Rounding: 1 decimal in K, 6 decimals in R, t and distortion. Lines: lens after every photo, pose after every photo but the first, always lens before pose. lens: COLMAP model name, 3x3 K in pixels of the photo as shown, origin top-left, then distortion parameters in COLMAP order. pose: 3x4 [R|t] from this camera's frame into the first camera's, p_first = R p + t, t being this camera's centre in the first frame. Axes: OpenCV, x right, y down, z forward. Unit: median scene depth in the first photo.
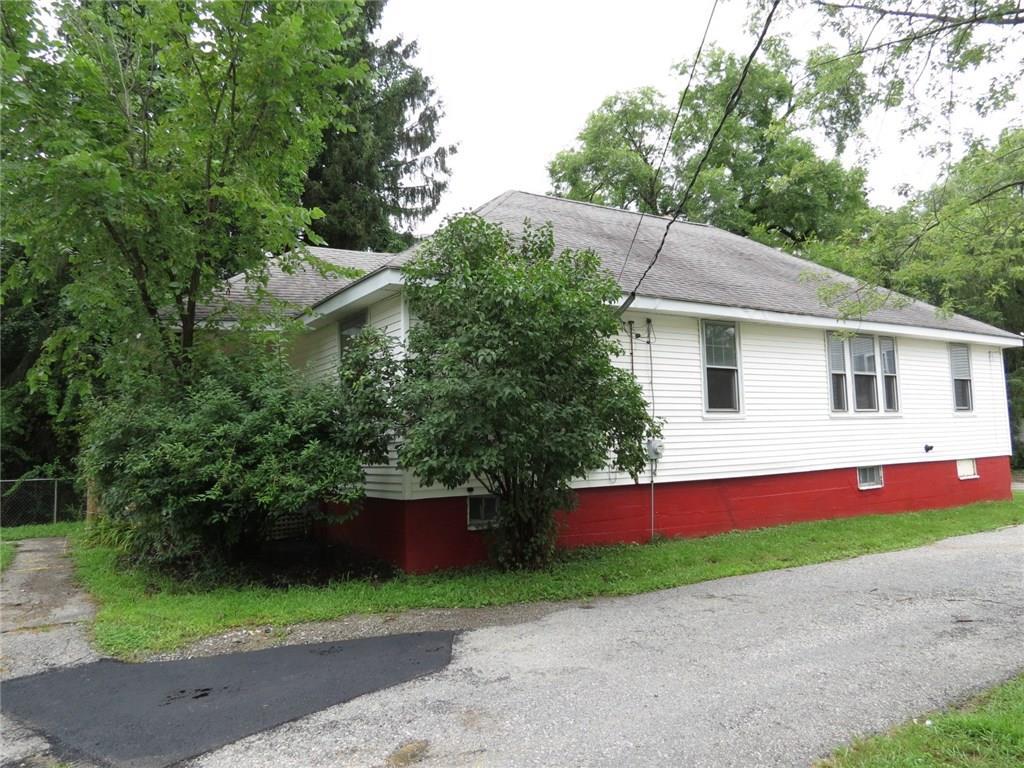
lens RADIAL K [[740.1, 0, 516.0], [0, 740.1, 386.4], [0, 0, 1]] dist [-0.025406, 0.010326]
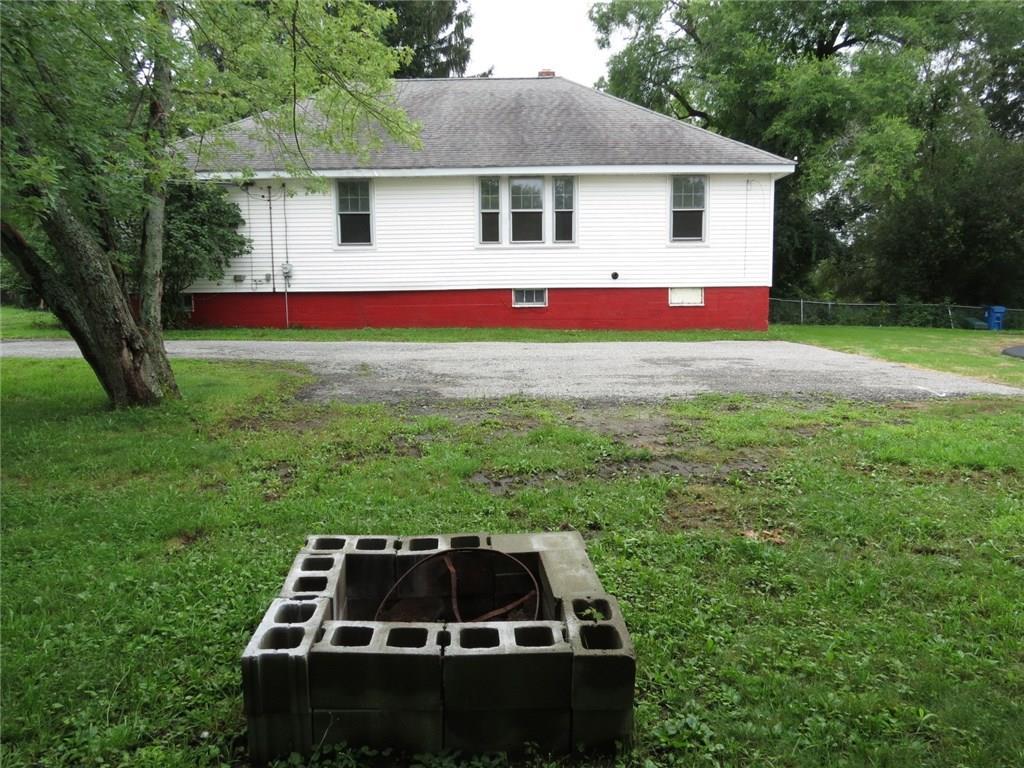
lens RADIAL K [[740.1, 0, 512.0], [0, 740.1, 384.8], [0, 0, 1]] dist [-0.025406, 0.010326]
pose [[0.841609, 0.086918, -0.533047, 1.131753], [0.026389, 0.979169, 0.201326, 0.016995], [0.539442, -0.183504, 0.821784, -0.052165]]
